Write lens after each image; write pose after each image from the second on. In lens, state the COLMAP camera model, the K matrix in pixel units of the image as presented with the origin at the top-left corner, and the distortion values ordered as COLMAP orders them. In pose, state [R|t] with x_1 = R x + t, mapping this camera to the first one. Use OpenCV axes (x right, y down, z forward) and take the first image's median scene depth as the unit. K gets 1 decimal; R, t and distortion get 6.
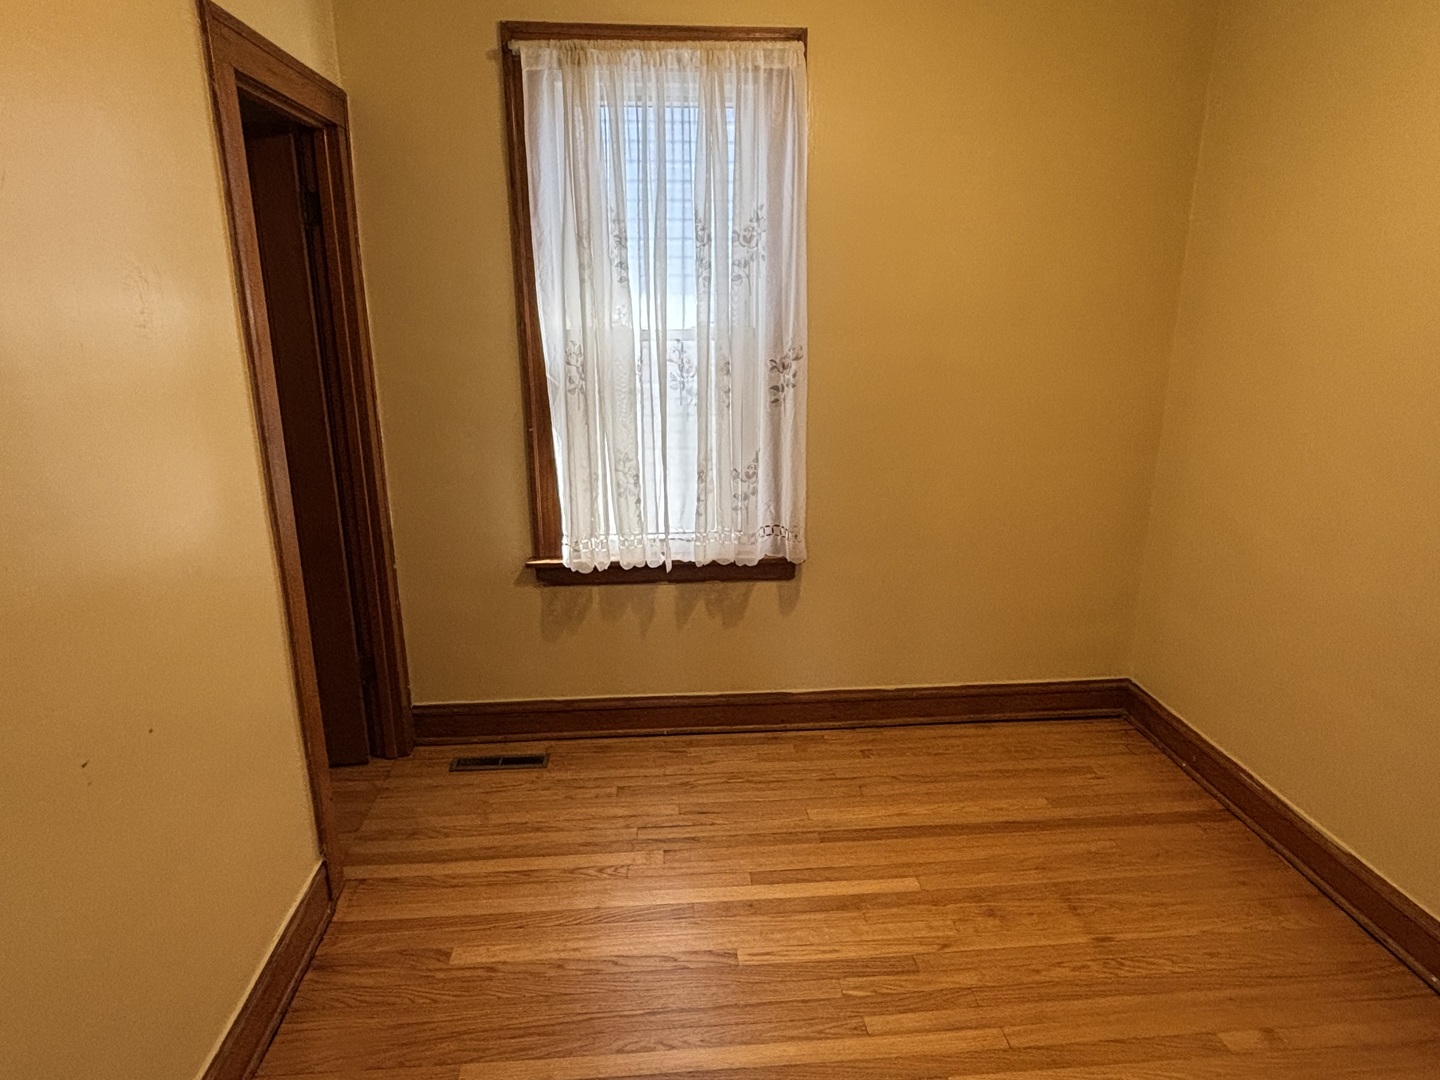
lens RADIAL K [[833.8, 0, 717.5], [0, 833.8, 538.5], [0, 0, 1]] dist [-0.003039, -0.000511]
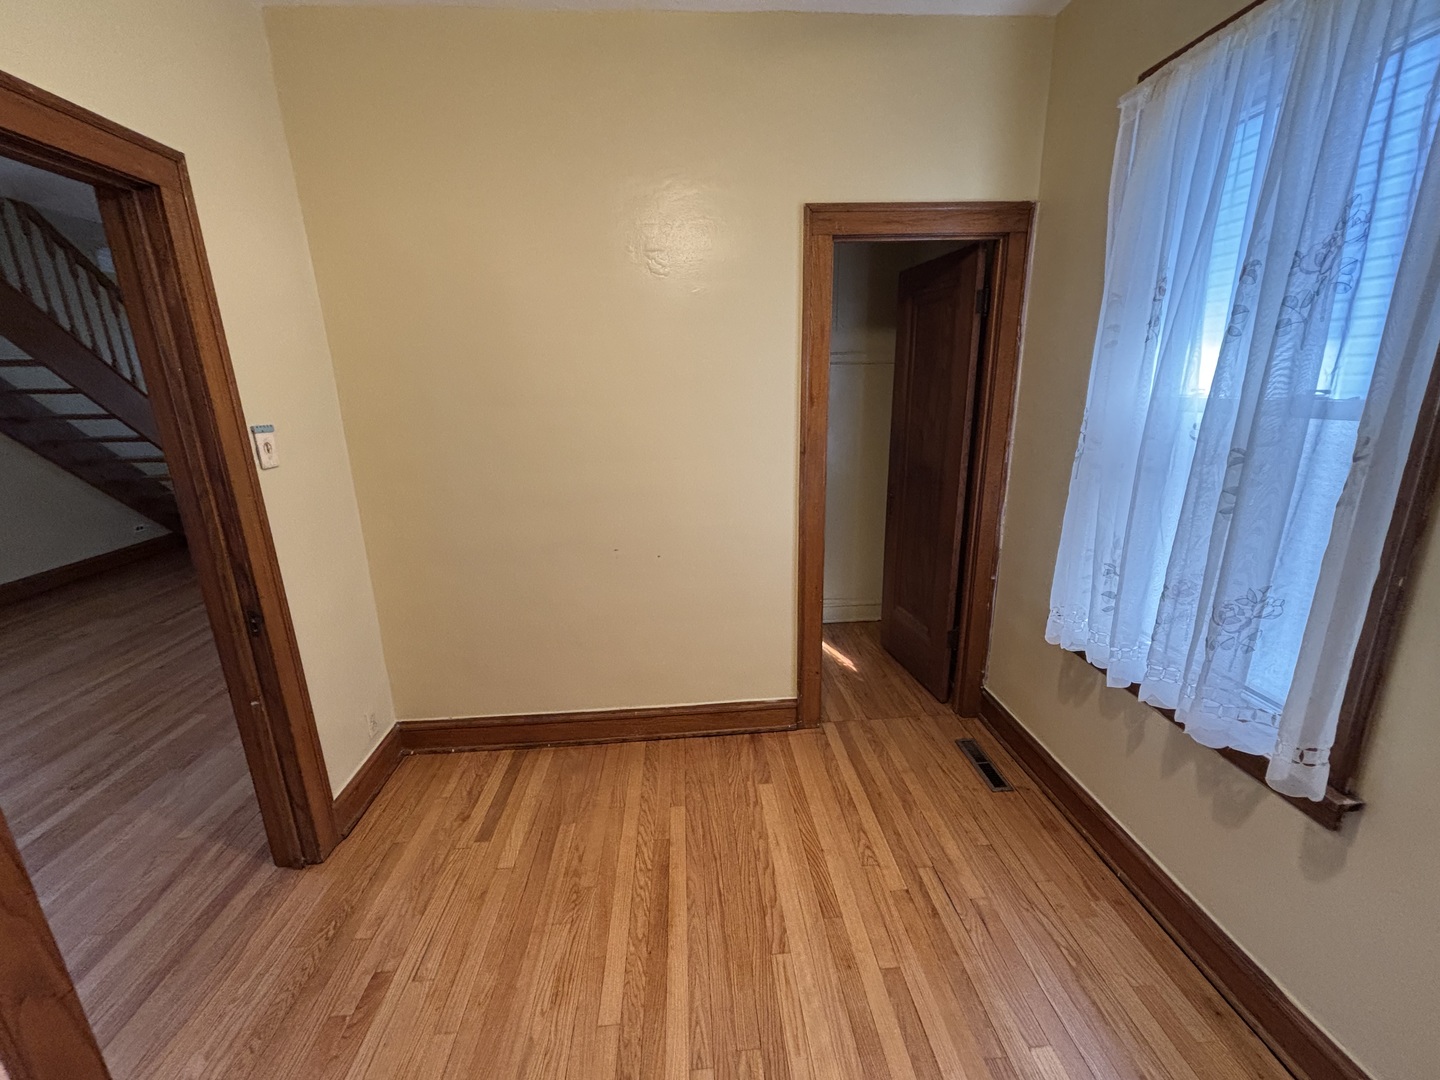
lens RADIAL K [[583.2, 0, 717.7], [0, 583.2, 534.1], [0, 0, 1]] dist [0.003339, -0.000321]
pose [[-0.017710, 0.258589, -0.965825, 0.509040], [-0.241275, 0.936324, 0.255114, -0.169877], [0.970295, 0.237548, 0.045809, 0.587454]]
